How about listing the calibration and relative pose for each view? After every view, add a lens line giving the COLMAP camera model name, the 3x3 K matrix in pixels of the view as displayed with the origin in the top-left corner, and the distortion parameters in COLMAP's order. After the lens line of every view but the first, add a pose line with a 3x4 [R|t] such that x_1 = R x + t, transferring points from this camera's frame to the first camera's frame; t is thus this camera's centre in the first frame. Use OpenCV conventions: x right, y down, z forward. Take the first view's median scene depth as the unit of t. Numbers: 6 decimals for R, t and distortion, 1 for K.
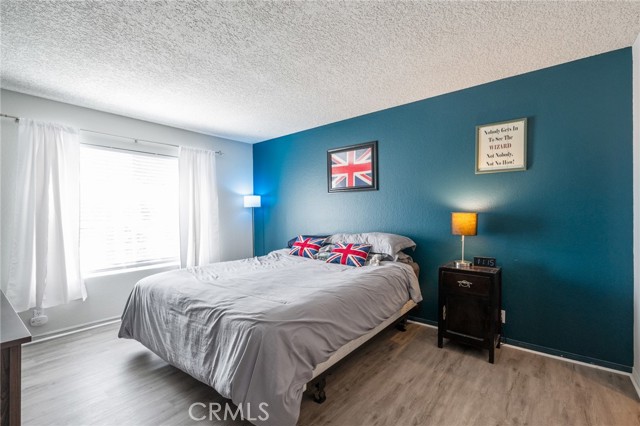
lens RADIAL K [[288.1, 0, 320.0], [0, 288.1, 213.0], [0, 0, 1]] dist [-0.000263, 0.000239]
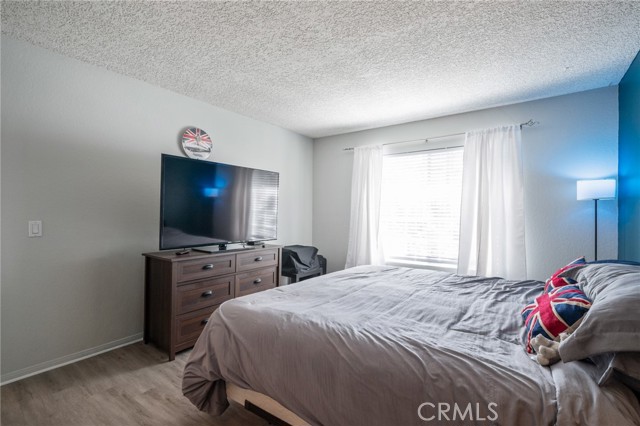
lens RADIAL K [[300.4, 0, 320.0], [0, 300.4, 213.0], [0, 0, 1]] dist [-0.000531, -0.000056]
pose [[0.051310, 0.009002, -0.998642, 0.422294], [0.000105, 0.999959, 0.009019, 0.001065], [0.998683, -0.000568, 0.051307, 0.556493]]
